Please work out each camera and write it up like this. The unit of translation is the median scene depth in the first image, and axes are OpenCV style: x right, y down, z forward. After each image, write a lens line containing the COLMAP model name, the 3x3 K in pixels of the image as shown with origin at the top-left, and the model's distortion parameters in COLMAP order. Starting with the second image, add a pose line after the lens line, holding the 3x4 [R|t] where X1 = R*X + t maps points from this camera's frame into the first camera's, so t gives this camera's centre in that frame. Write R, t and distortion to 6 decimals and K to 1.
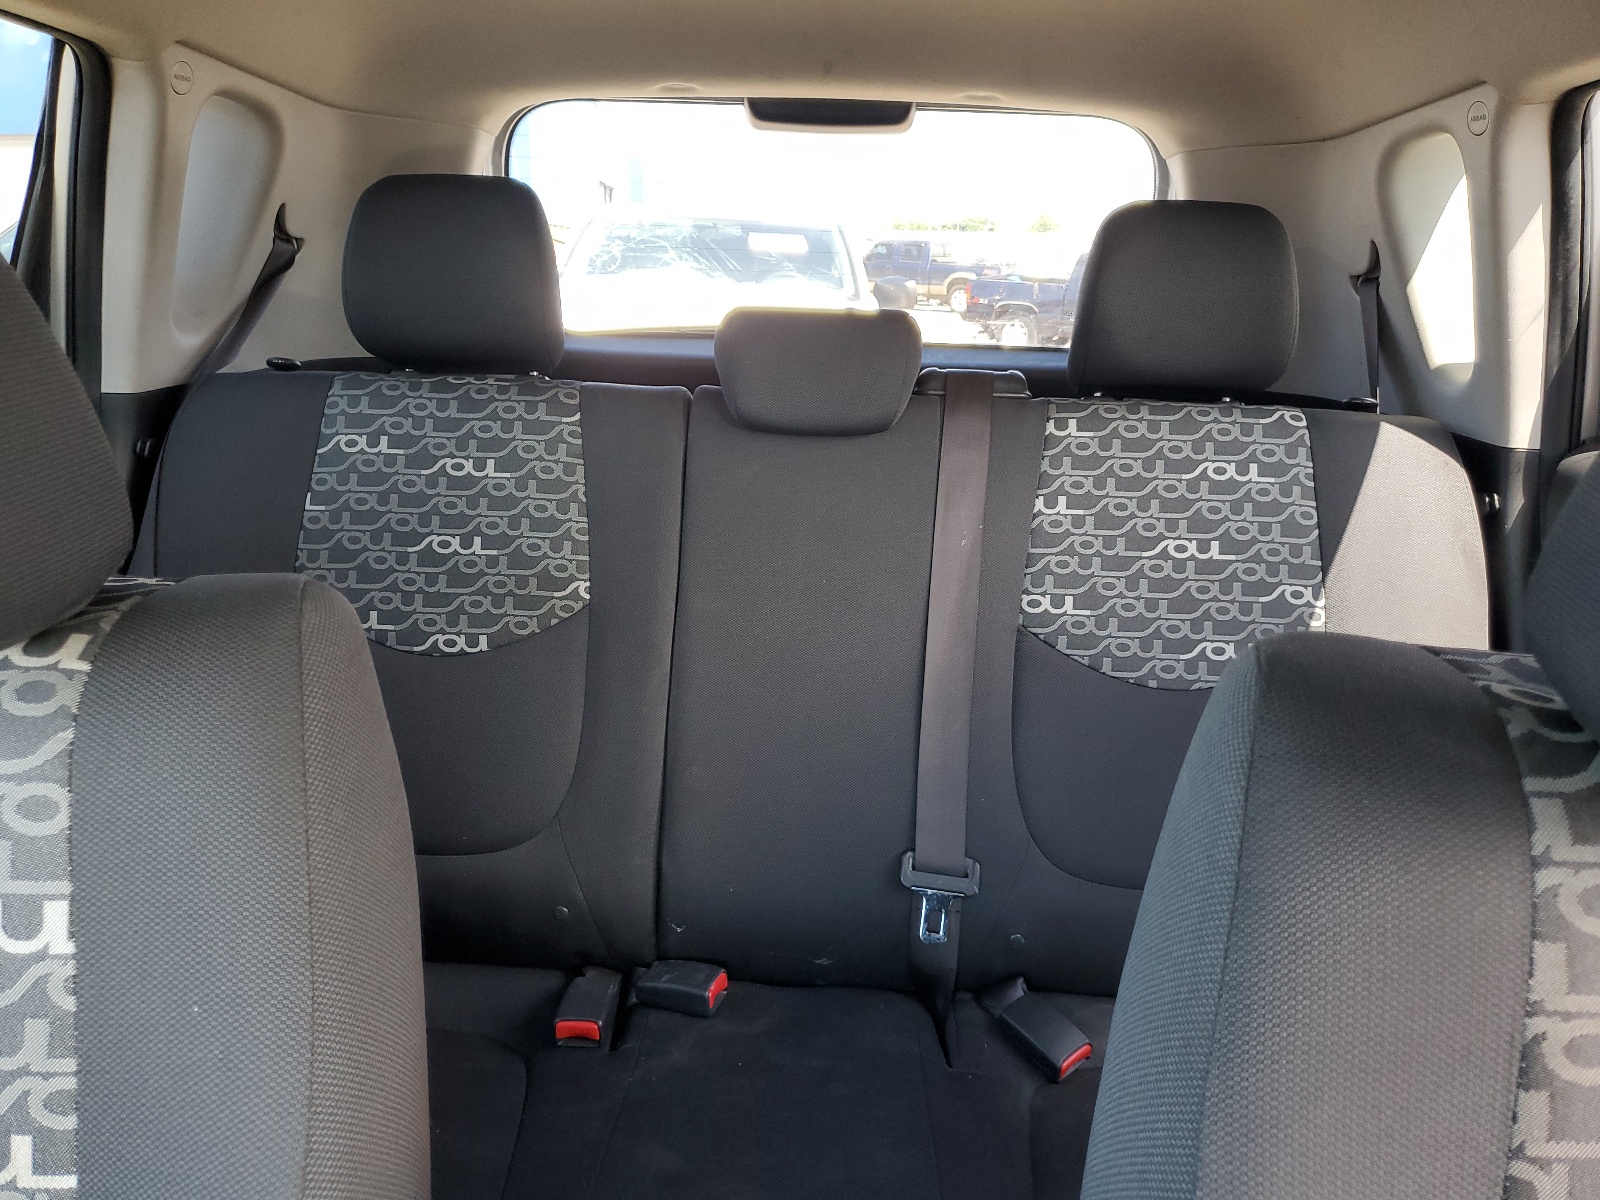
lens RADIAL K [[1204.2, 0, 799.8], [0, 1204.2, 600.1], [0, 0, 1]] dist [0.006859, -0.001365]
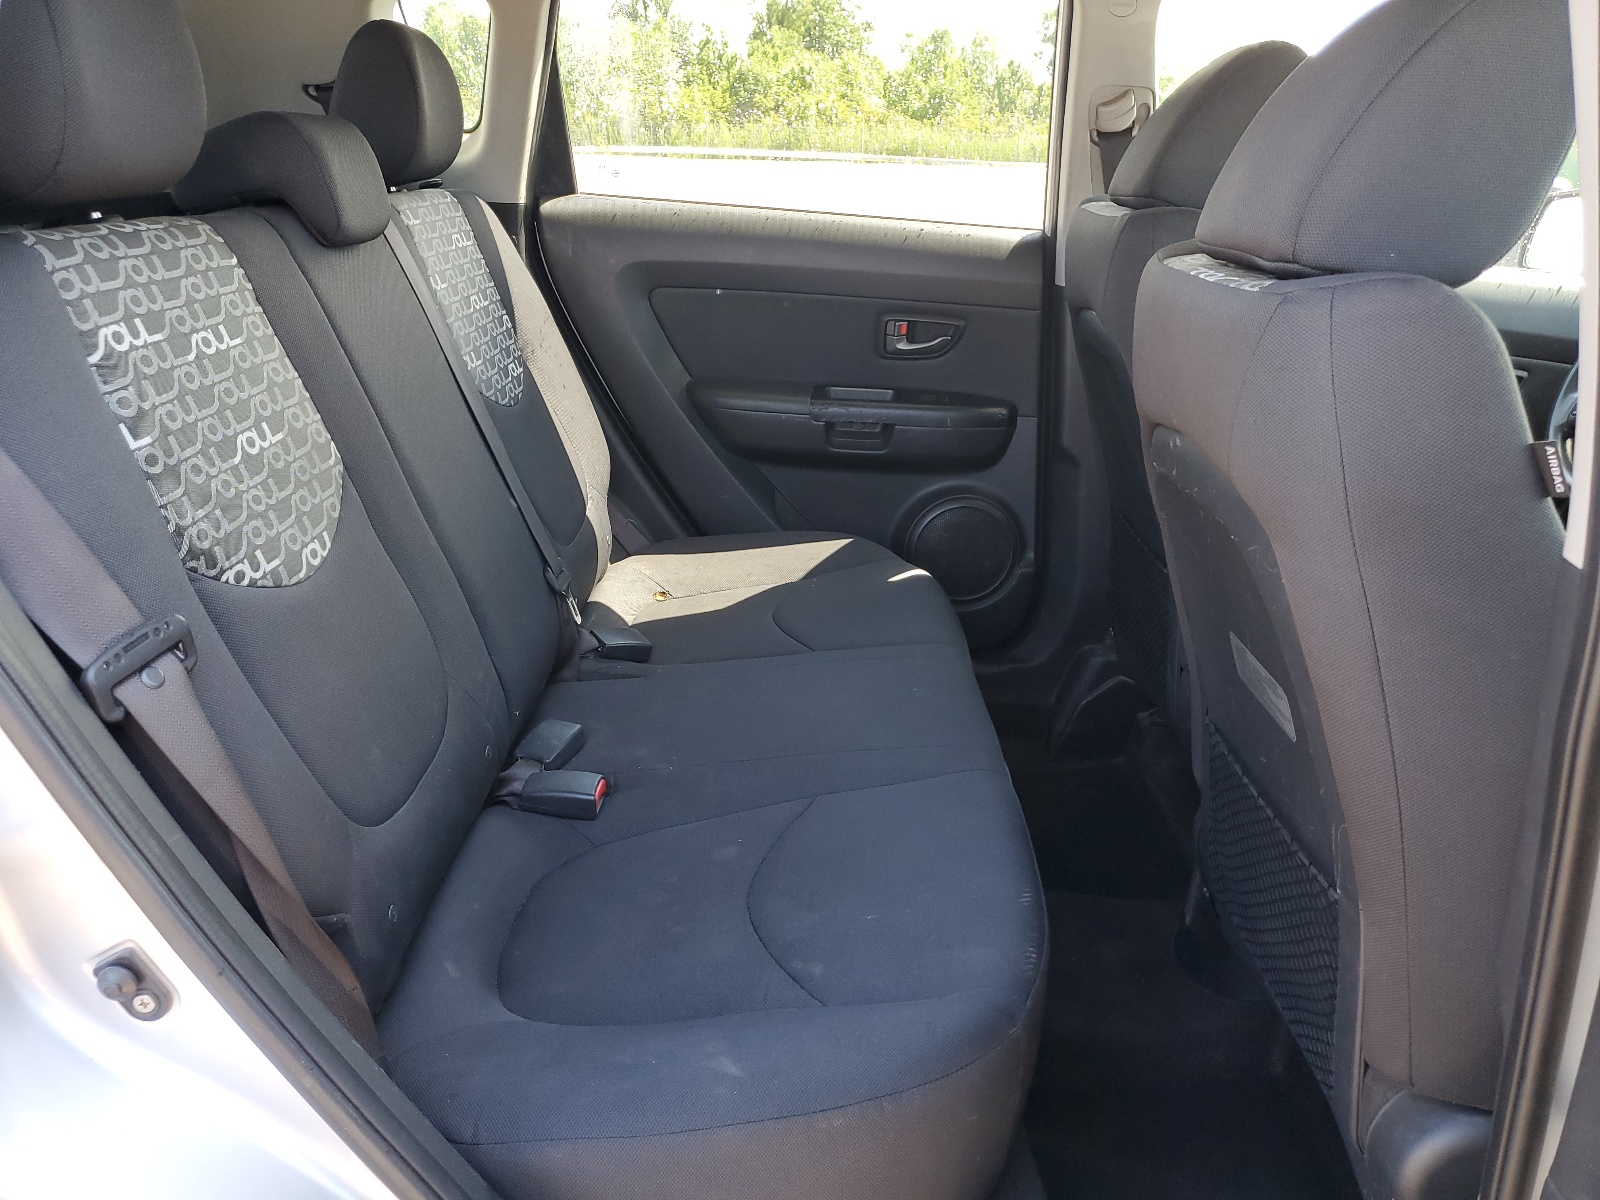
lens RADIAL K [[1204.2, 0, 800.5], [0, 1204.2, 600.4], [0, 0, 1]] dist [0.006859, -0.001365]
pose [[-0.000541, -0.382076, 0.924131, -1.036481], [0.257014, 0.893034, 0.369370, -0.149433], [-0.966408, 0.237714, 0.097716, 0.608975]]
